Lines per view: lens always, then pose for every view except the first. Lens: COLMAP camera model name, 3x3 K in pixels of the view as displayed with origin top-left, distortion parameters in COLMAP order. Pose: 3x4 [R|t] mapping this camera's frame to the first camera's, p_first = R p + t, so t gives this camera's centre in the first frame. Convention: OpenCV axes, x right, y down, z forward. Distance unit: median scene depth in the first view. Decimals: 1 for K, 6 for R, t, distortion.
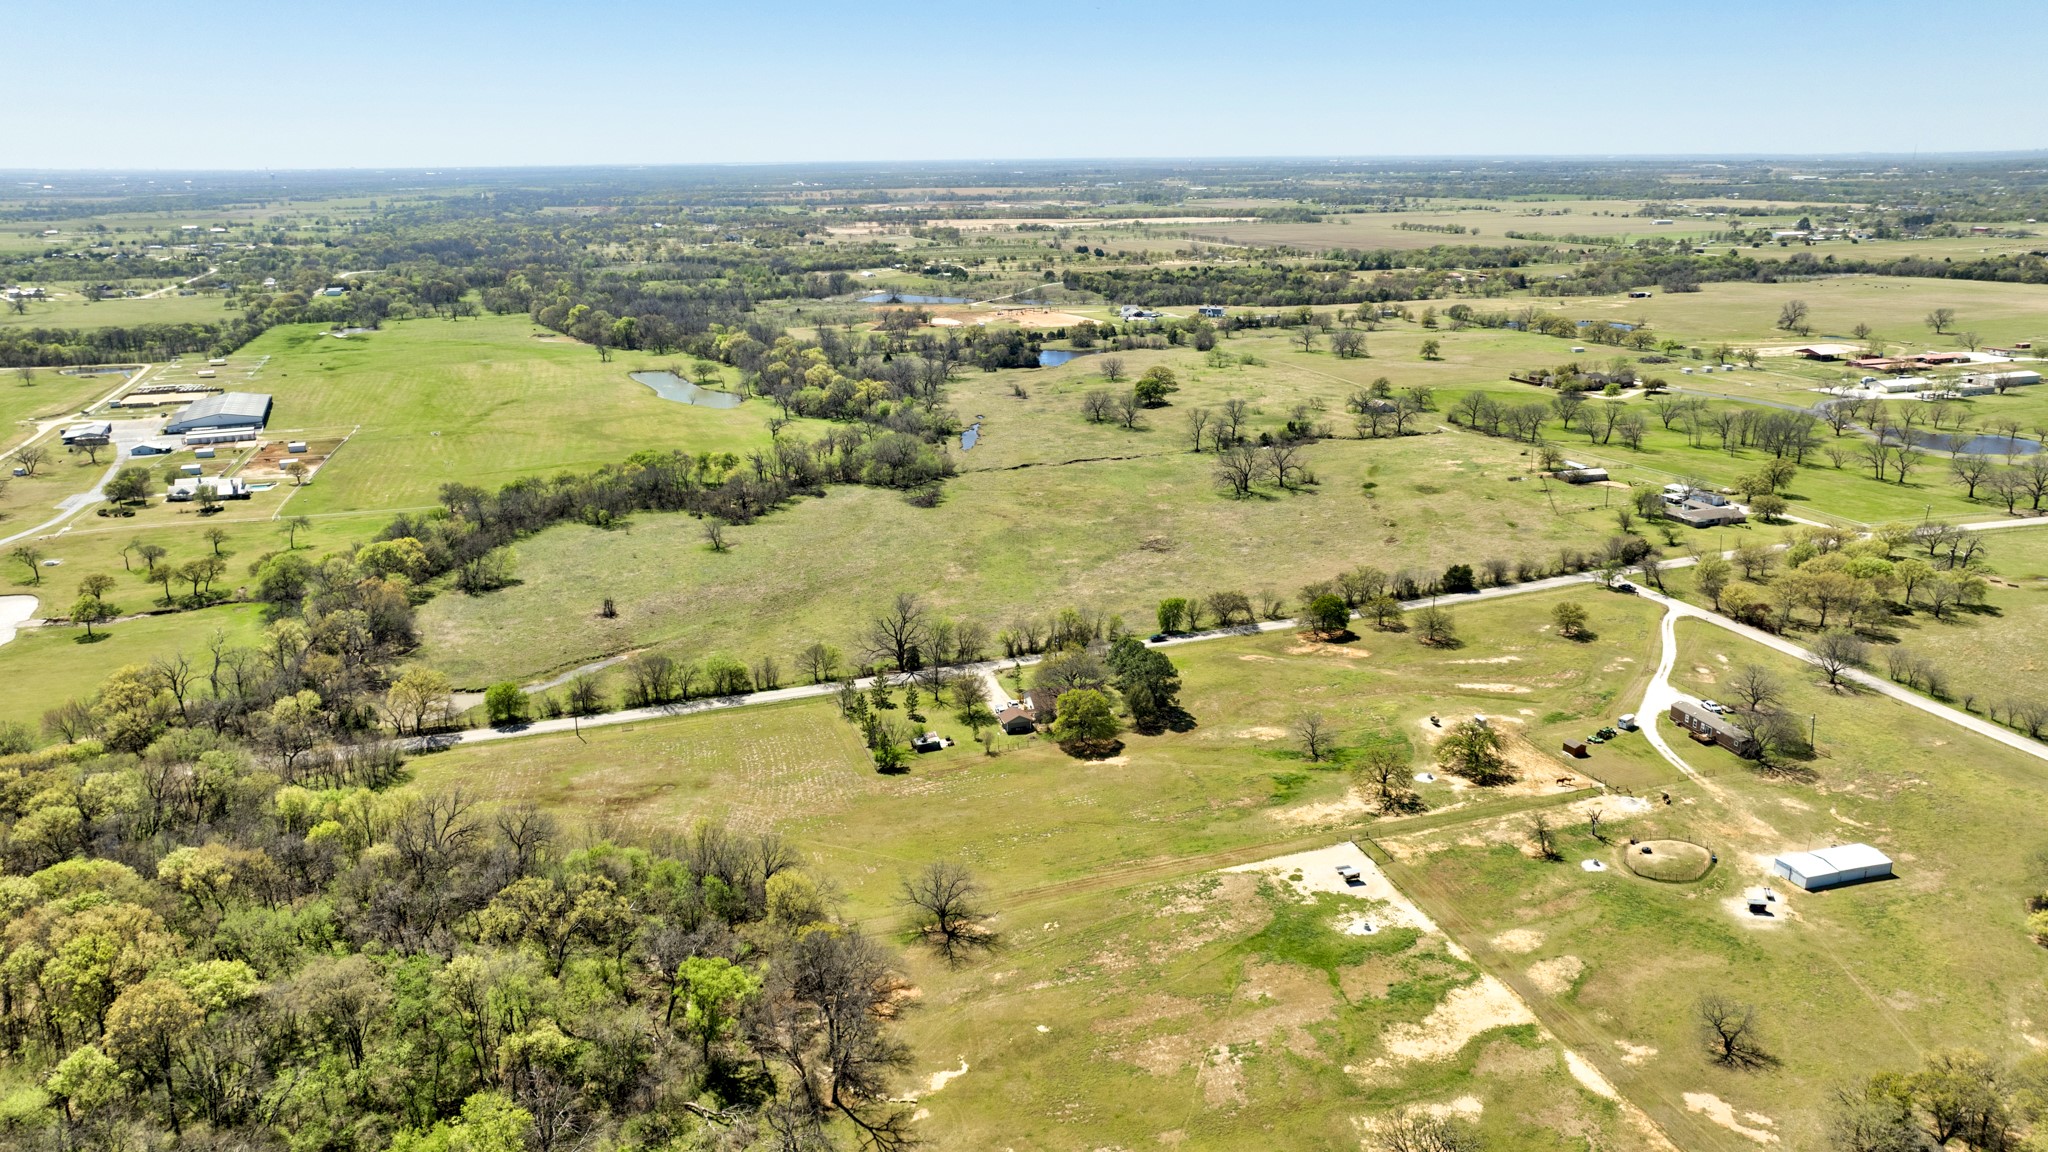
lens RADIAL K [[1437.7, 0, 1034.0], [0, 1437.7, 571.9], [0, 0, 1]] dist [-0.022906, 0.004197]
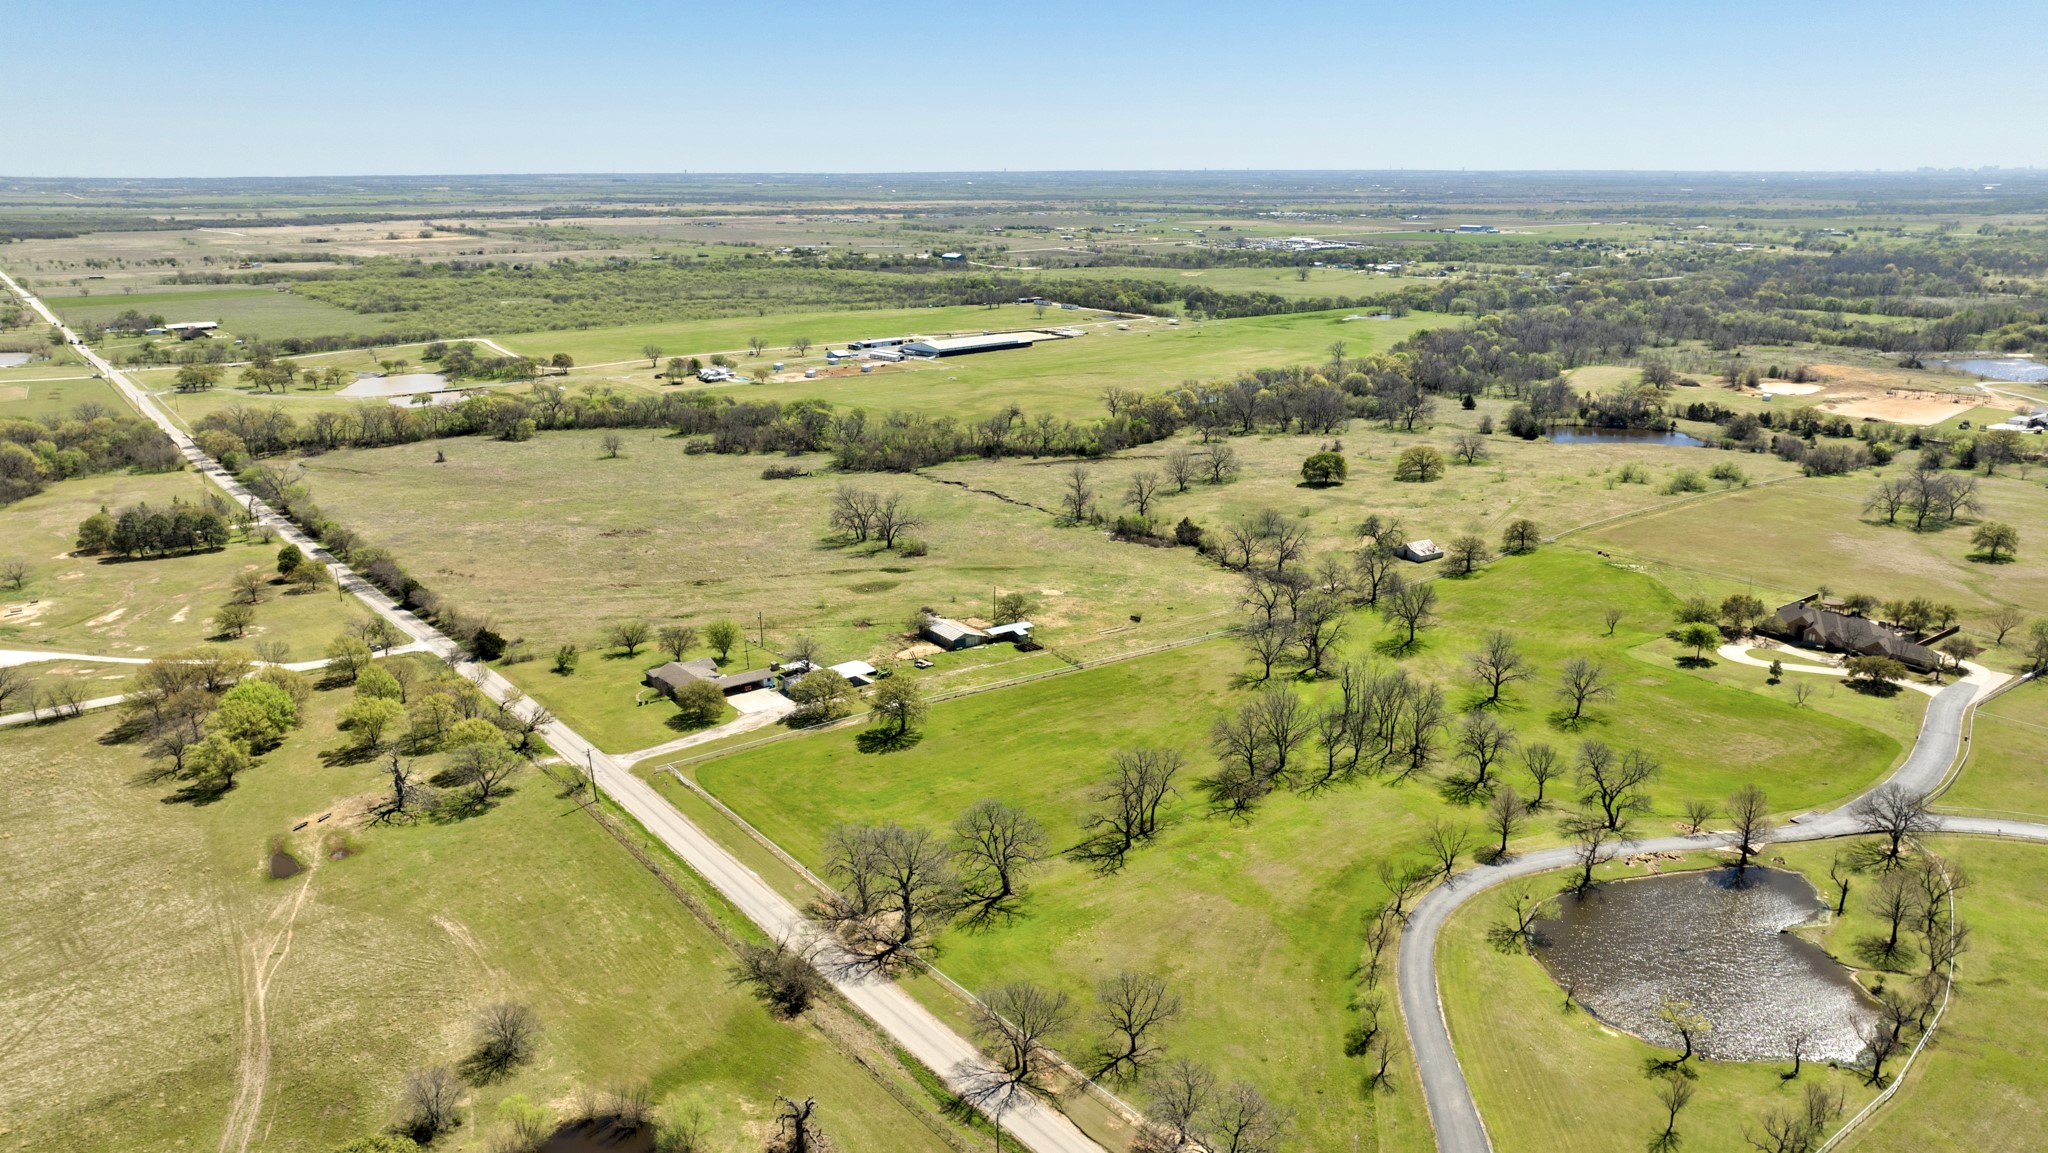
lens RADIAL K [[1433.9, 0, 1034.3], [0, 1433.9, 569.3], [0, 0, 1]] dist [-0.032409, 0.024852]
pose [[0.331479, 0.266873, -0.904931, 1.255784], [-0.267209, 0.946442, 0.181235, -0.288784], [0.904832, 0.181730, 0.385037, 0.951372]]
